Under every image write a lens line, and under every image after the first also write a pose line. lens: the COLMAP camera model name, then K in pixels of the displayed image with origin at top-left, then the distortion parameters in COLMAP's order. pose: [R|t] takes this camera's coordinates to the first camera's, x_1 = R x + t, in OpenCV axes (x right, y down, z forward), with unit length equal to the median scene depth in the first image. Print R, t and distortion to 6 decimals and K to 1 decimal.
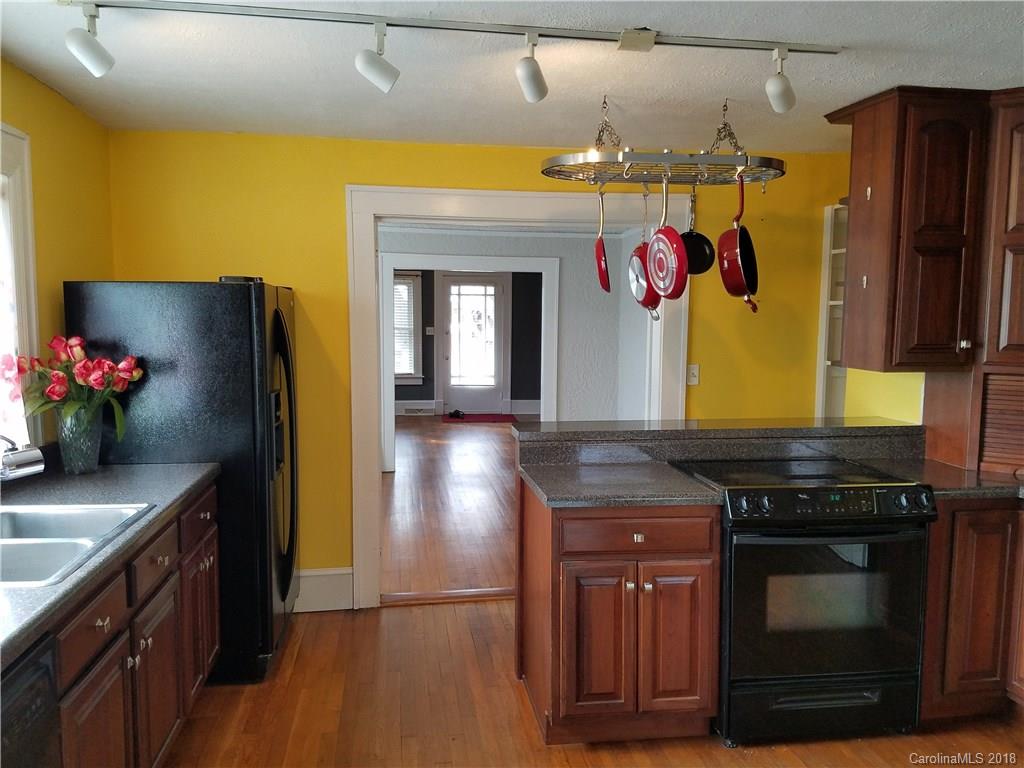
lens RADIAL K [[821.1, 0, 519.4], [0, 821.1, 396.5], [0, 0, 1]] dist [0.254242, -0.418198]
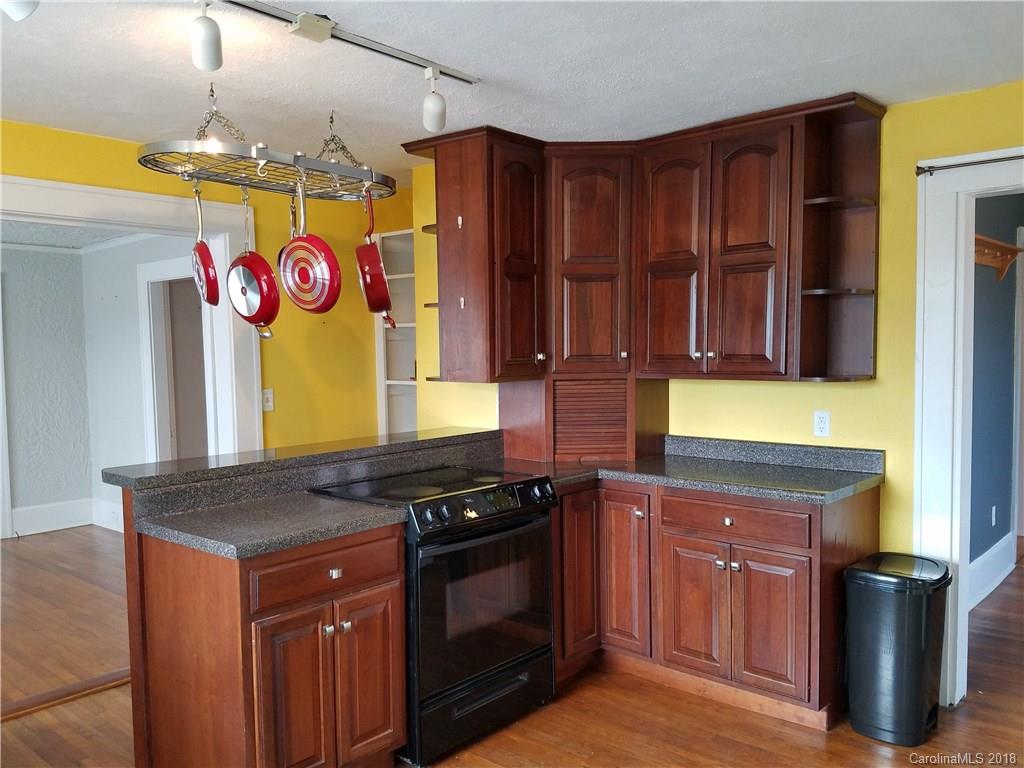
lens RADIAL K [[821.1, 0, 519.4], [0, 821.1, 396.5], [0, 0, 1]] dist [0.254242, -0.418198]
pose [[0.772103, -0.056788, 0.632955, -0.237628], [0.082436, 0.996534, -0.011151, 0.004765], [-0.630128, 0.060788, 0.774108, 0.140356]]
